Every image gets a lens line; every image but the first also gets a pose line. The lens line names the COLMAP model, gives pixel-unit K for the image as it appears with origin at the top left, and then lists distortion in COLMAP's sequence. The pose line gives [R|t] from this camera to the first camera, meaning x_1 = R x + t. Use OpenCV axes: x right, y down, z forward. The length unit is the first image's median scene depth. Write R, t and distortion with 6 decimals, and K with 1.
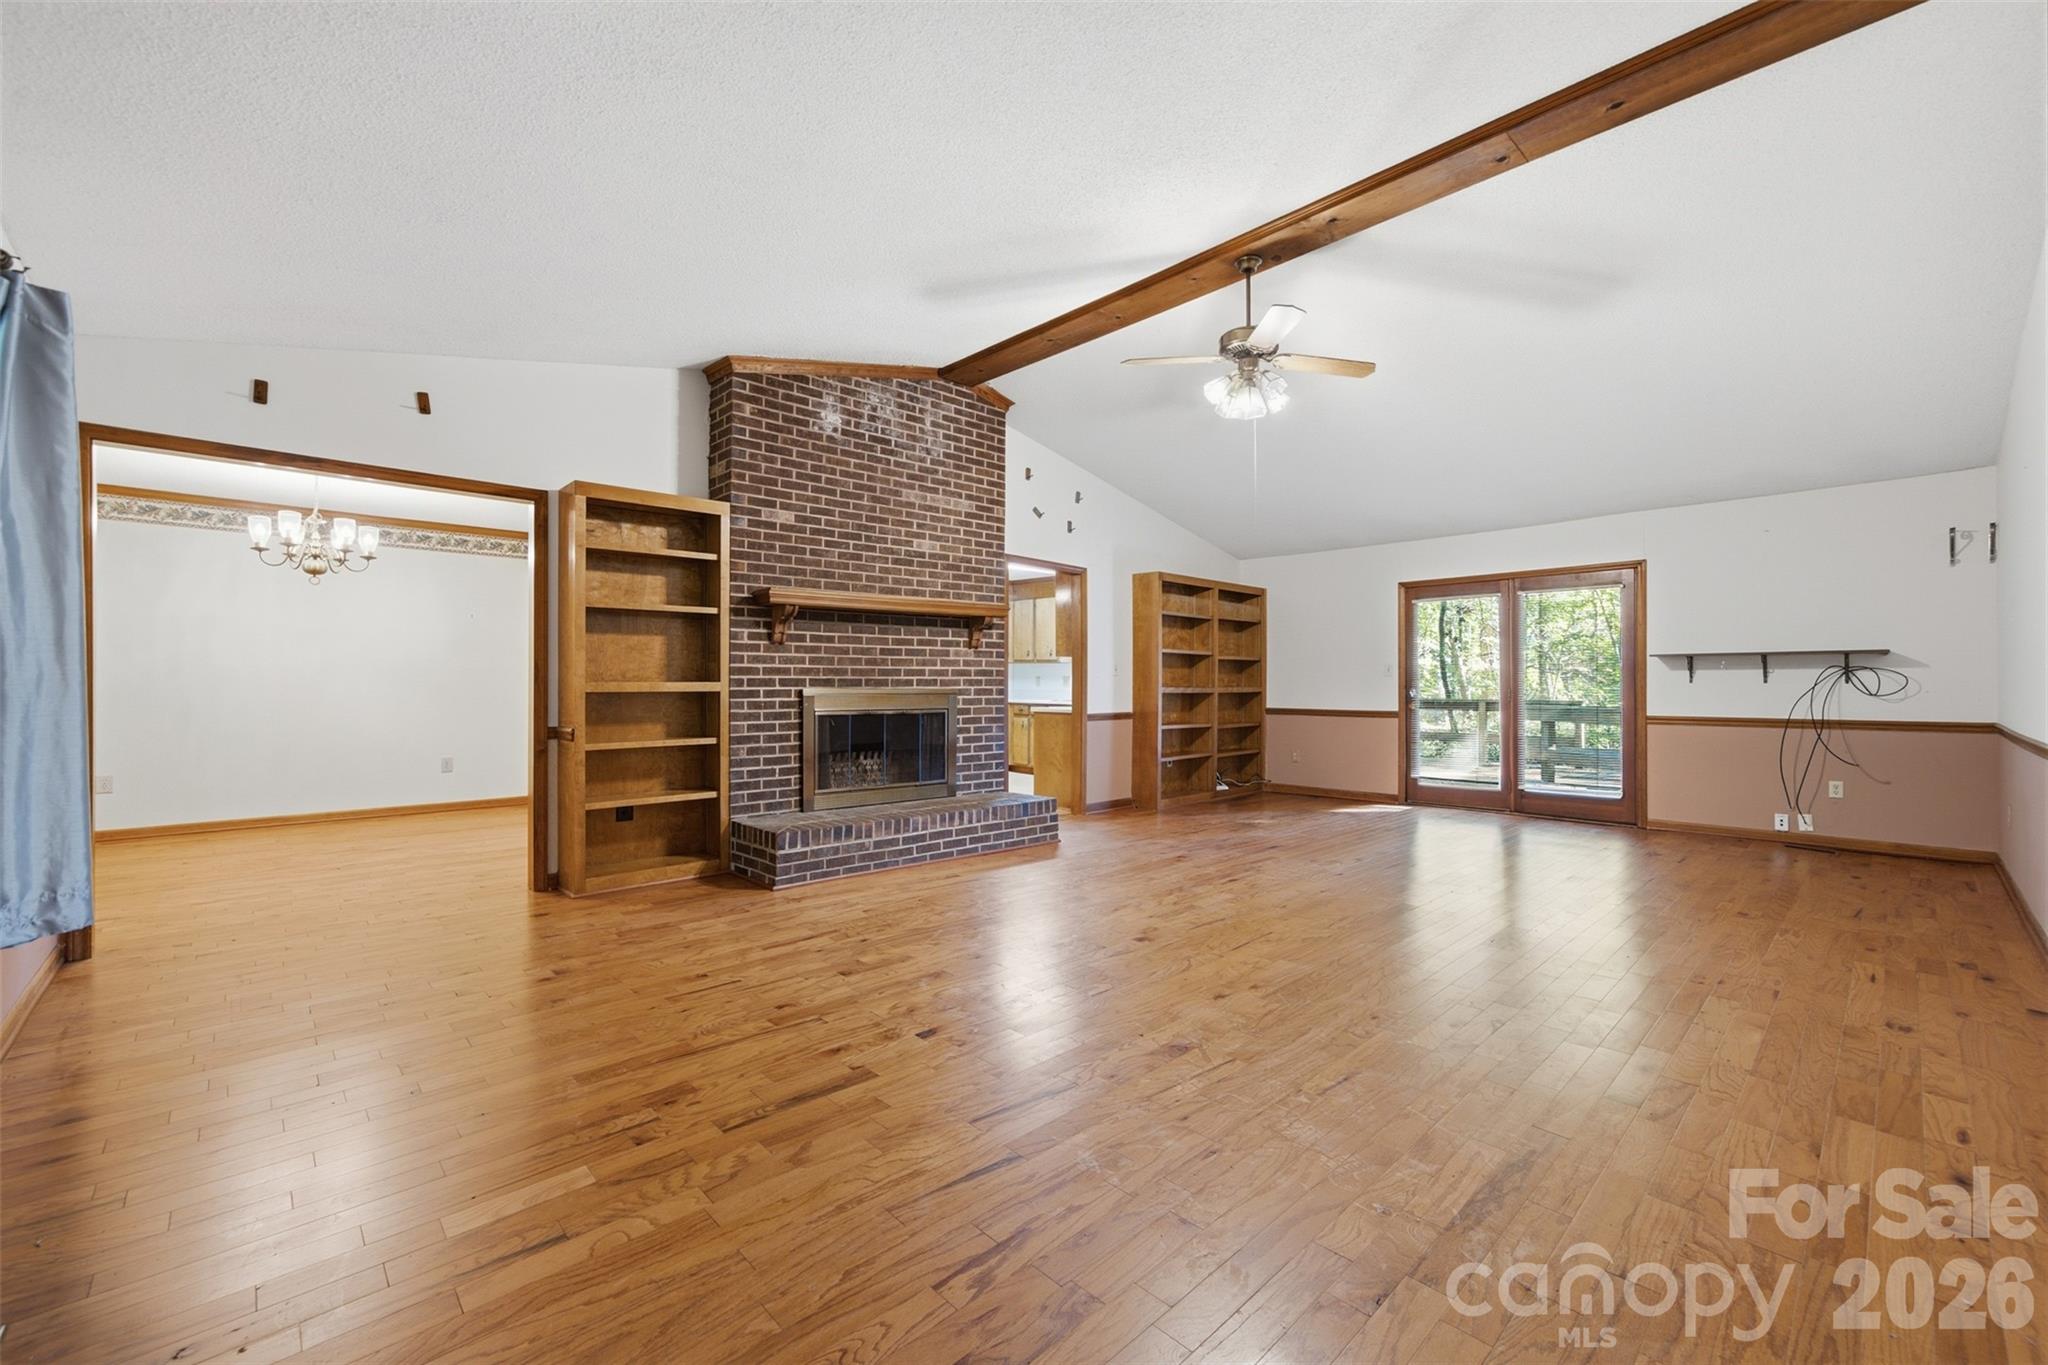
lens RADIAL K [[845.0, 0, 1037.2], [0, 845.0, 672.1], [0, 0, 1]] dist [-0.012713, 0.000004]
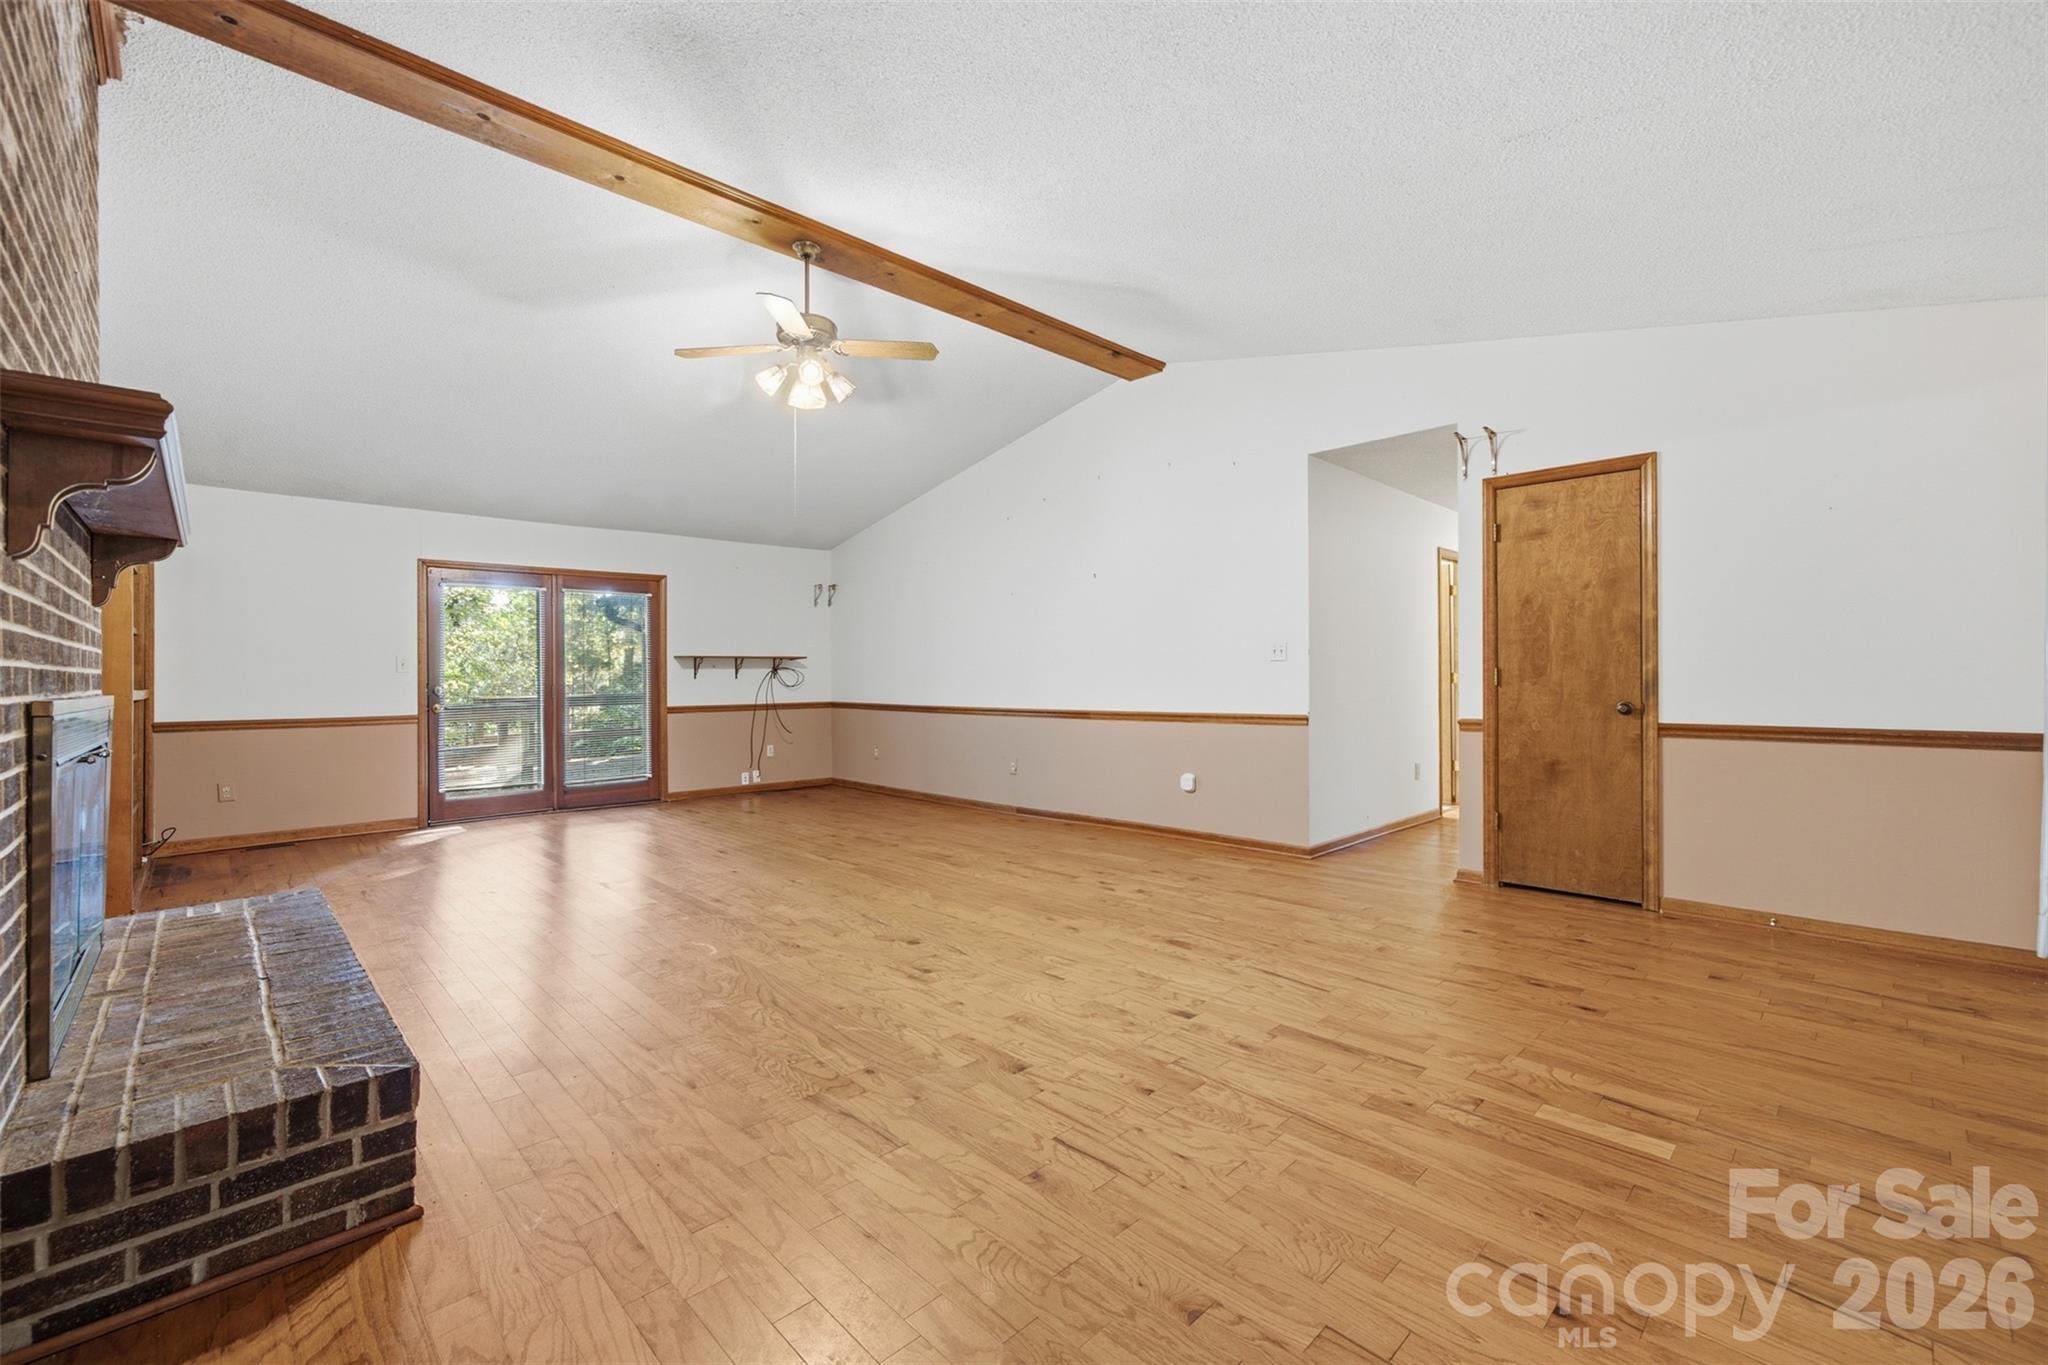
lens RADIAL K [[845.0, 0, 1037.2], [0, 845.0, 672.1], [0, 0, 1]] dist [-0.012713, 0.000004]
pose [[-0.011894, 0.004980, 0.999917, -0.553310], [-0.007556, 0.999959, -0.005070, 0.006012], [-0.999901, -0.007615, -0.011856, 0.565140]]
